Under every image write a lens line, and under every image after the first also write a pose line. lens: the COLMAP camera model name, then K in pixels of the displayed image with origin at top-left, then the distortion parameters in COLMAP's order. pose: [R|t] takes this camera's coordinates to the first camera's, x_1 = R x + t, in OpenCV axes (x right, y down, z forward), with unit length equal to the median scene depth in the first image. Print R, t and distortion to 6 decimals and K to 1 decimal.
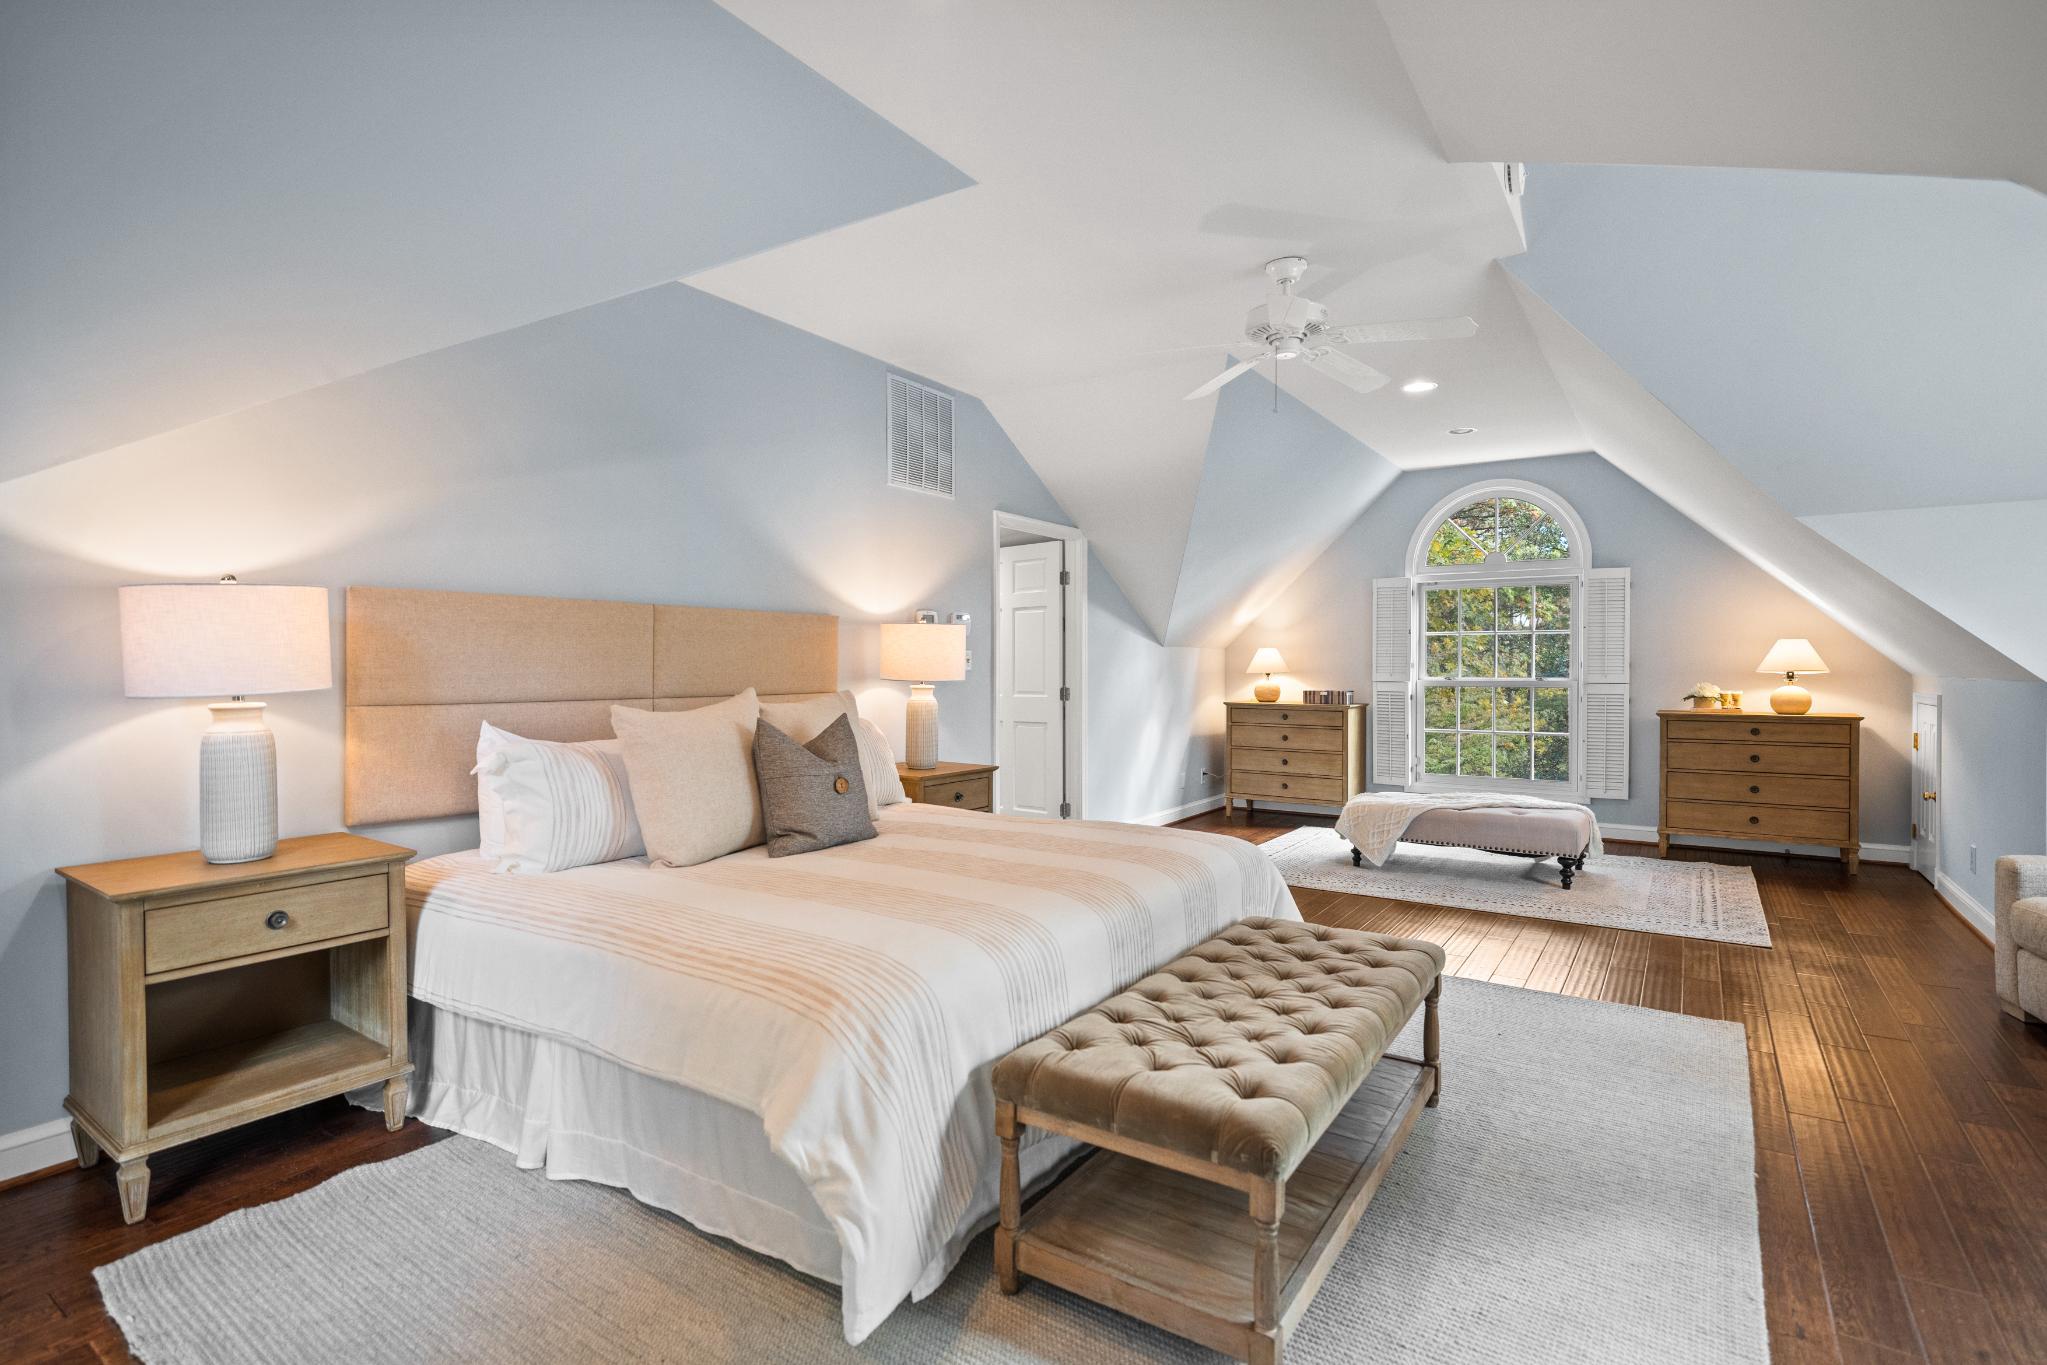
lens RADIAL K [[1000.7, 0, 1024.4], [0, 1000.7, 677.8], [0, 0, 1]] dist [0.002267, -0.000856]
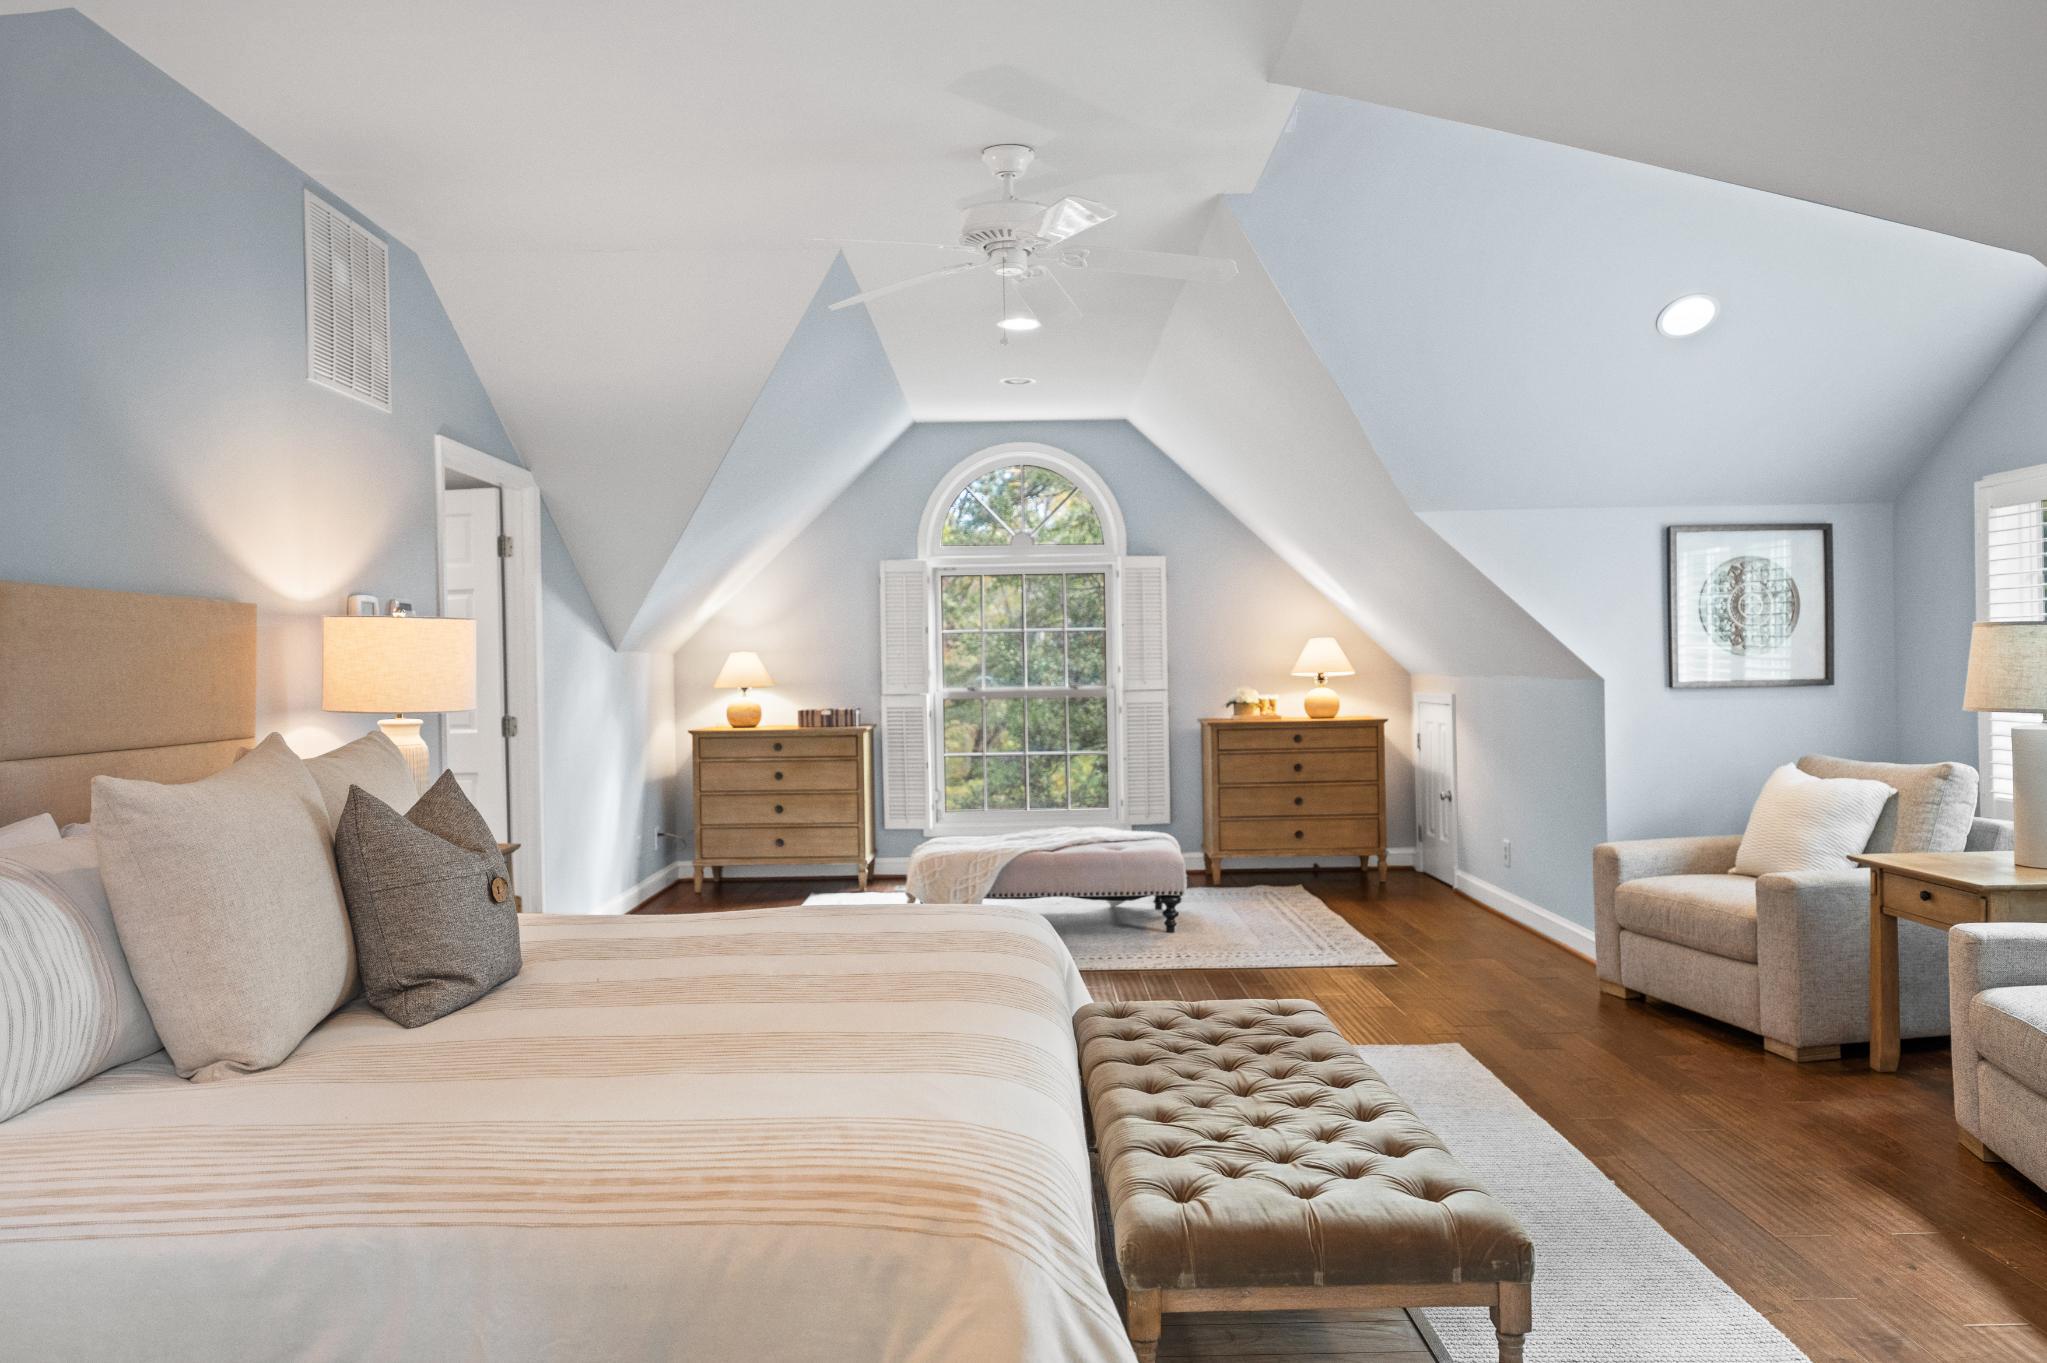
lens RADIAL K [[1410.3, 0, 1031.3], [0, 1410.3, 680.0], [0, 0, 1]] dist [-0.001760, -0.003544]
pose [[0.825904, -0.019281, 0.563481, -0.211619], [0.024179, 0.999707, -0.001233, -0.004957], [-0.563292, 0.014643, 0.826128, 0.066143]]
